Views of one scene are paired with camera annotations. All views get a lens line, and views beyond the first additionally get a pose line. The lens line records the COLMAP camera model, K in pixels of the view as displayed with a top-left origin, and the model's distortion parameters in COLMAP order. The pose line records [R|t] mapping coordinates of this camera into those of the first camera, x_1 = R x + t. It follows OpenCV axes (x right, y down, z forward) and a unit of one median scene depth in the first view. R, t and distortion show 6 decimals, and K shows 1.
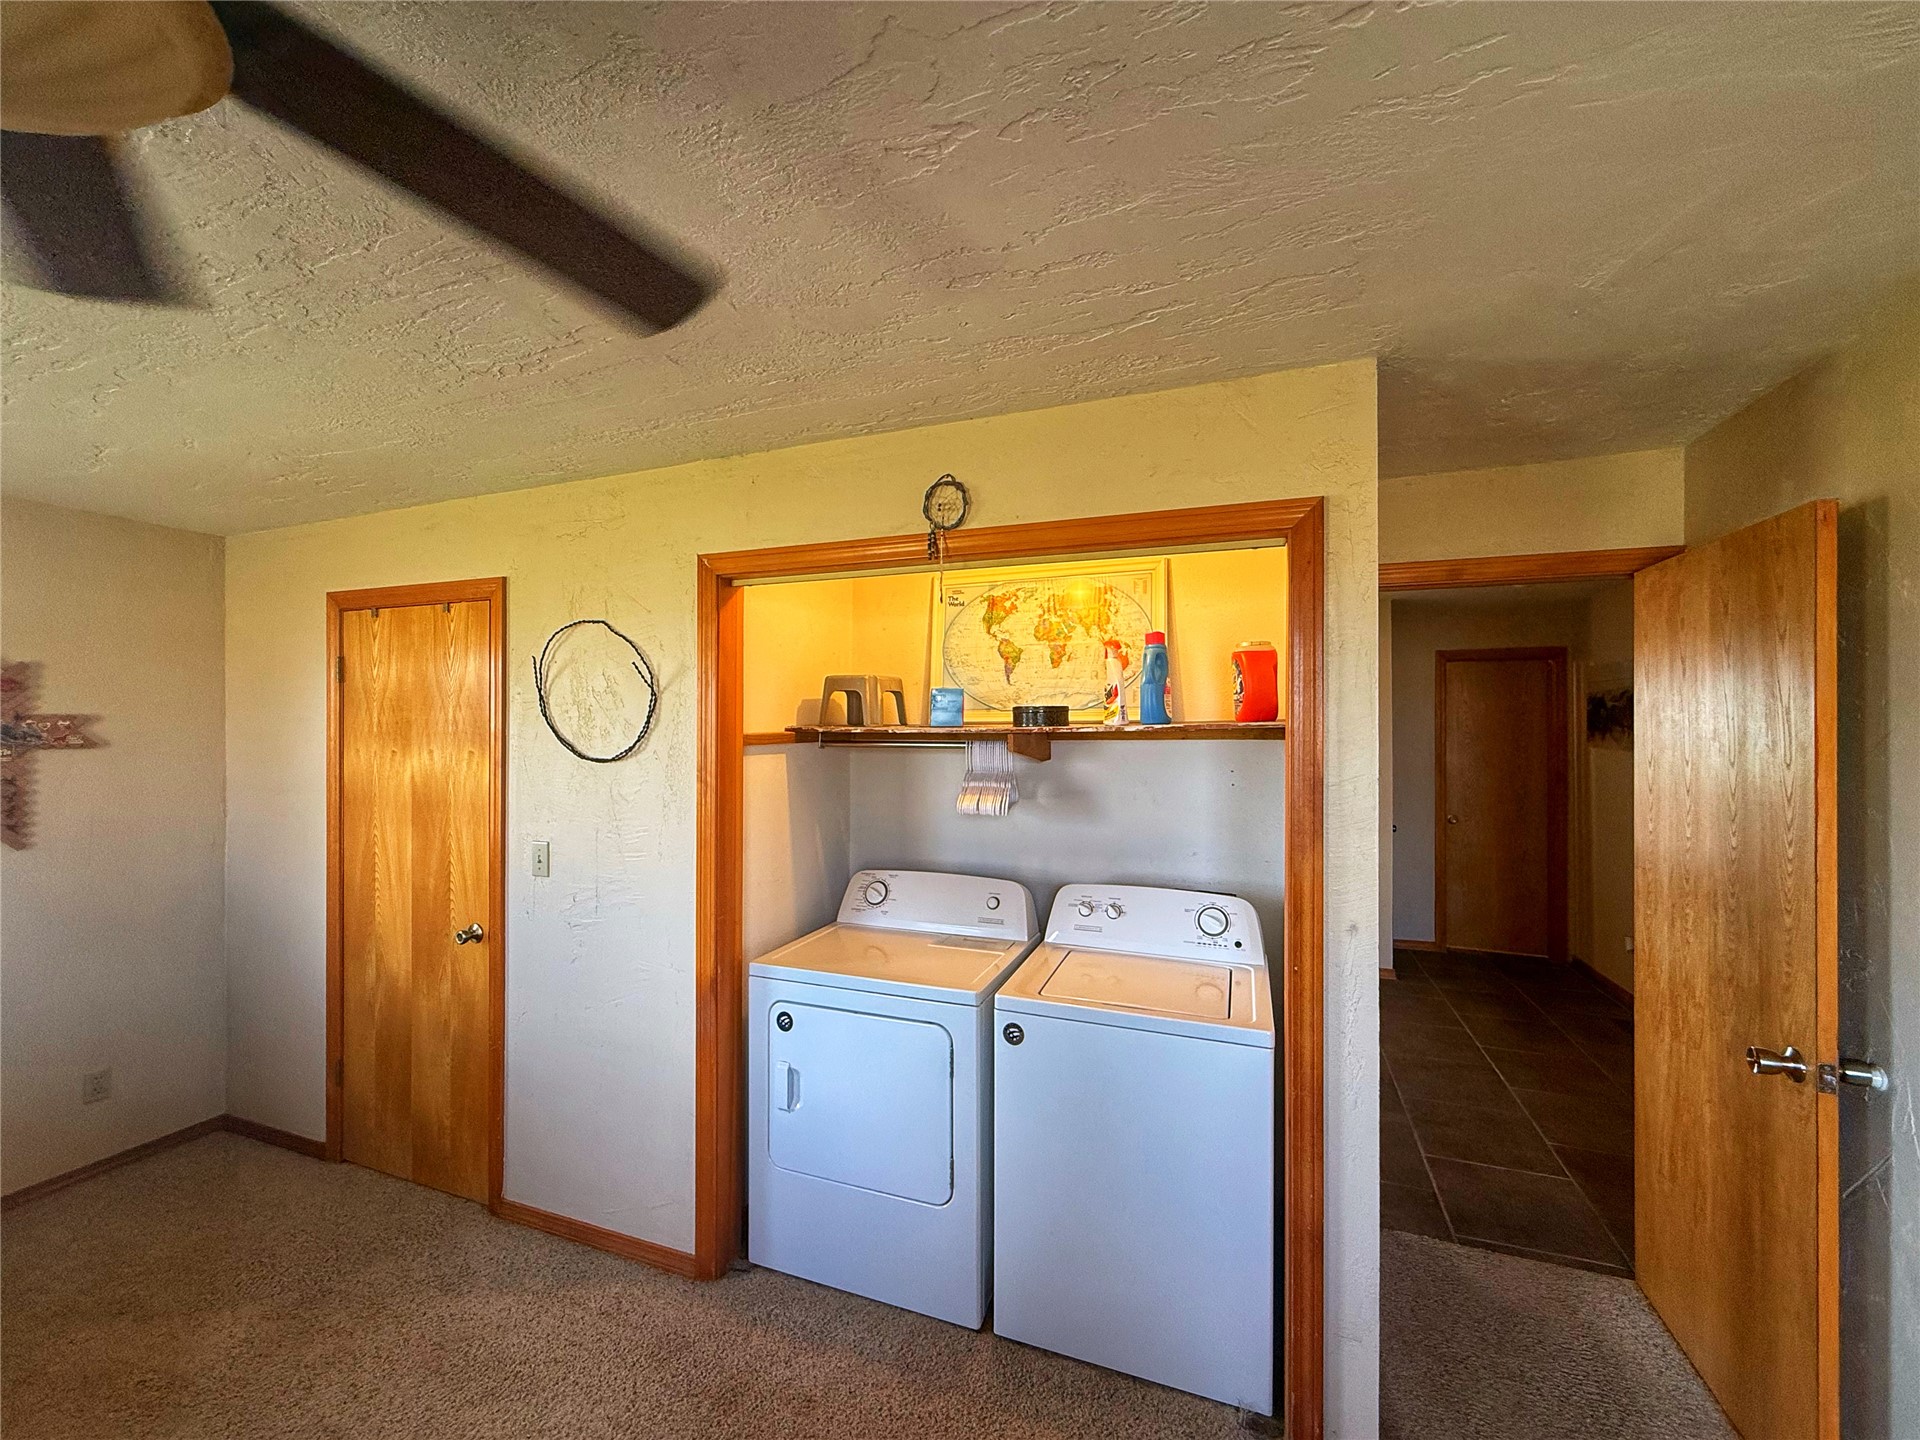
lens RADIAL K [[765.3, 0, 959.7], [0, 765.3, 723.6], [0, 0, 1]] dist [0.001204, 0.000022]
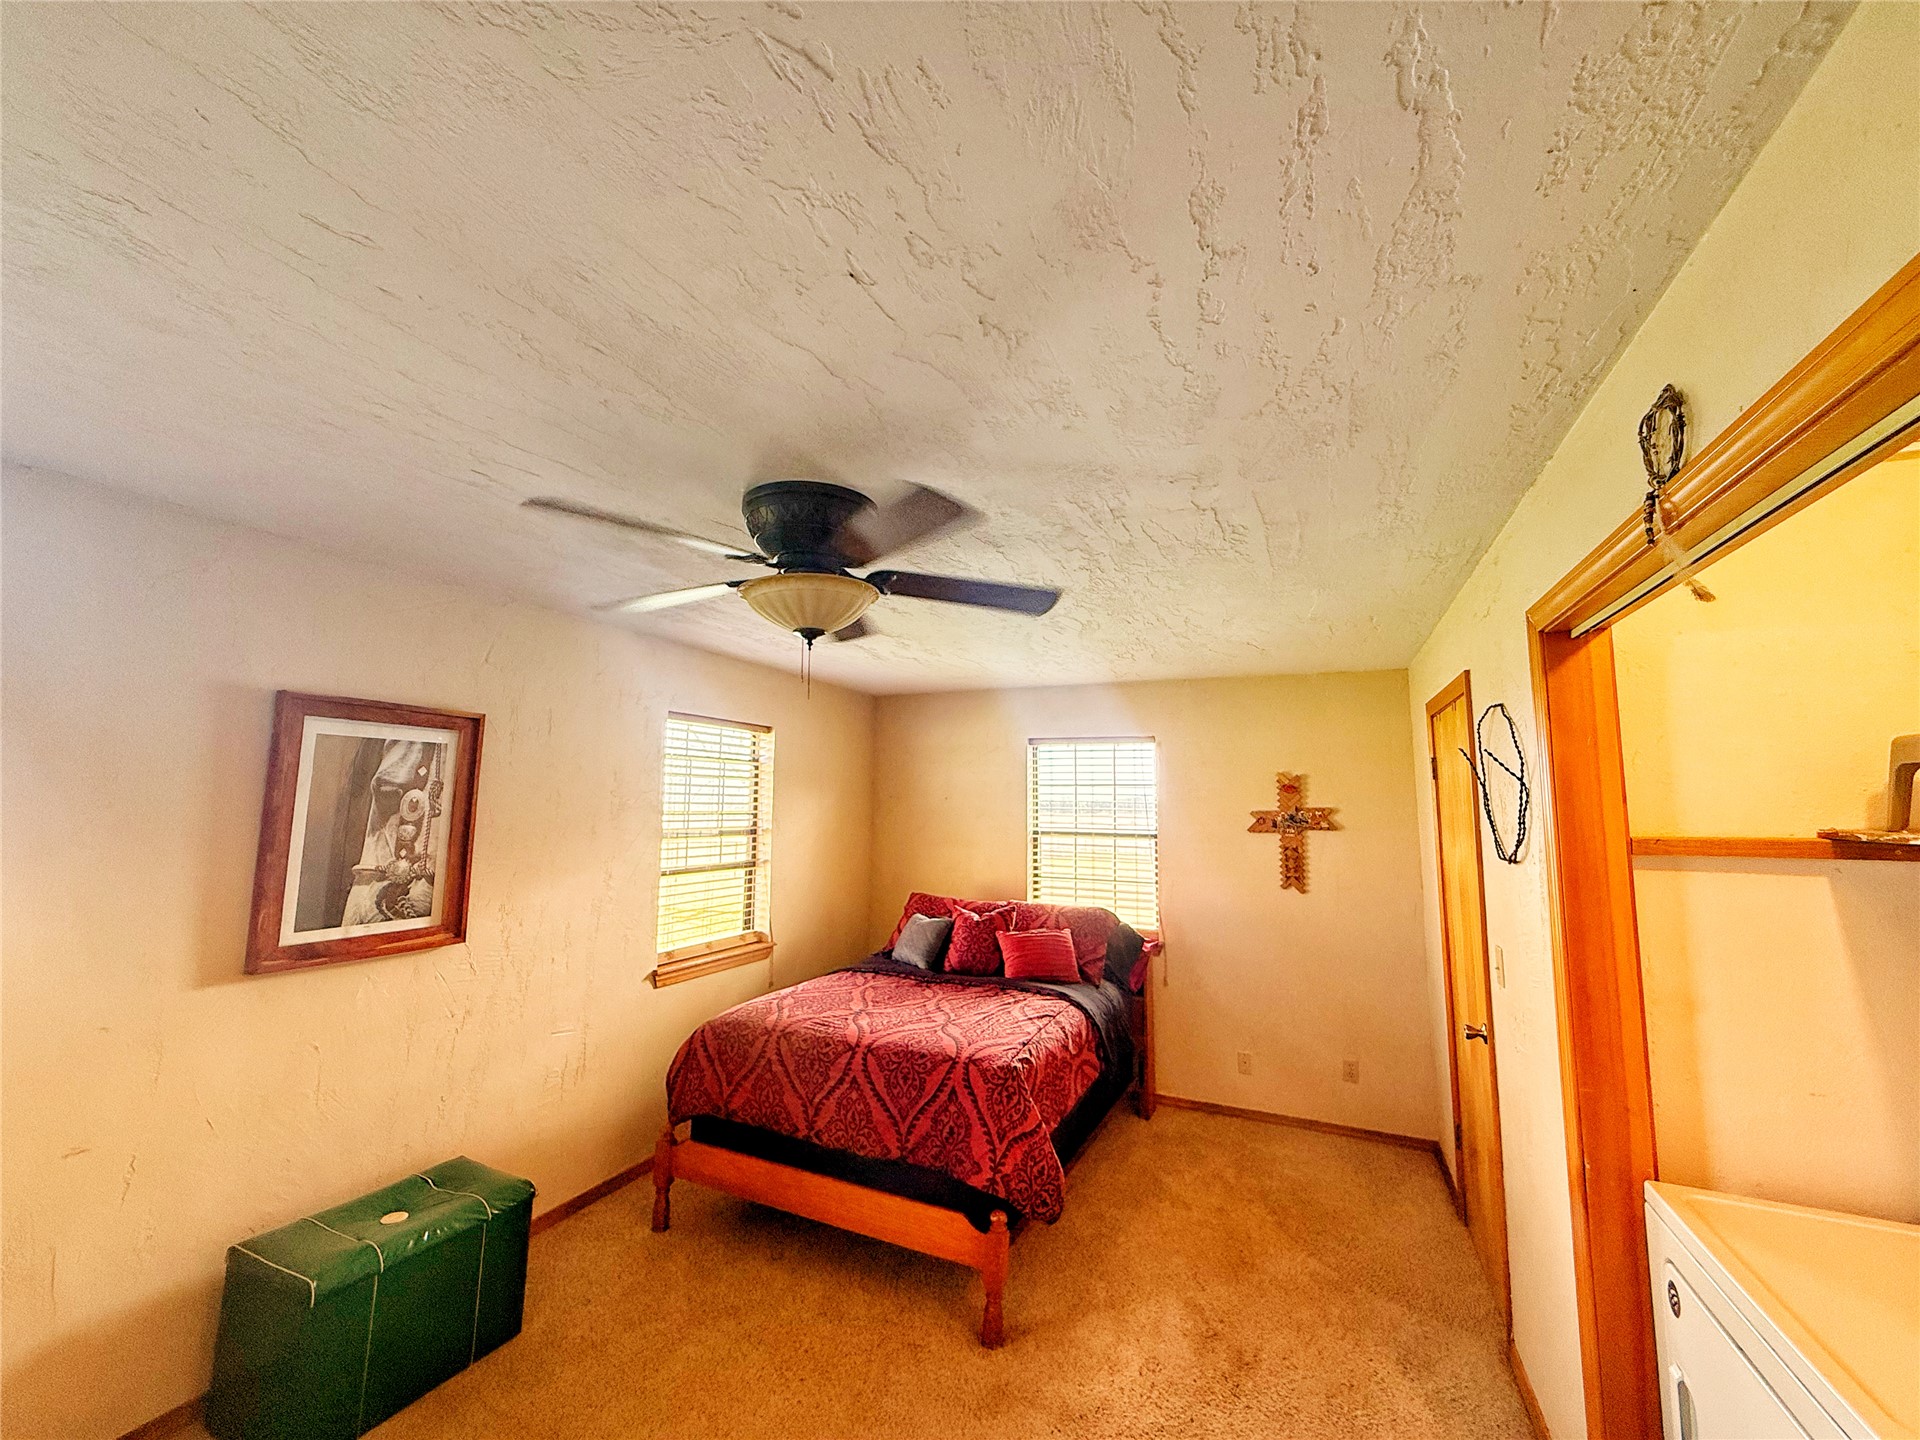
lens RADIAL K [[765.3, 0, 958.9], [0, 765.3, 715.3], [0, 0, 1]] dist [0.001204, 0.000022]
pose [[-0.069939, -0.118232, -0.990520, 0.422958], [-0.008311, 0.992986, -0.117939, -0.008765], [0.997517, -0.000016, -0.070431, 0.385320]]
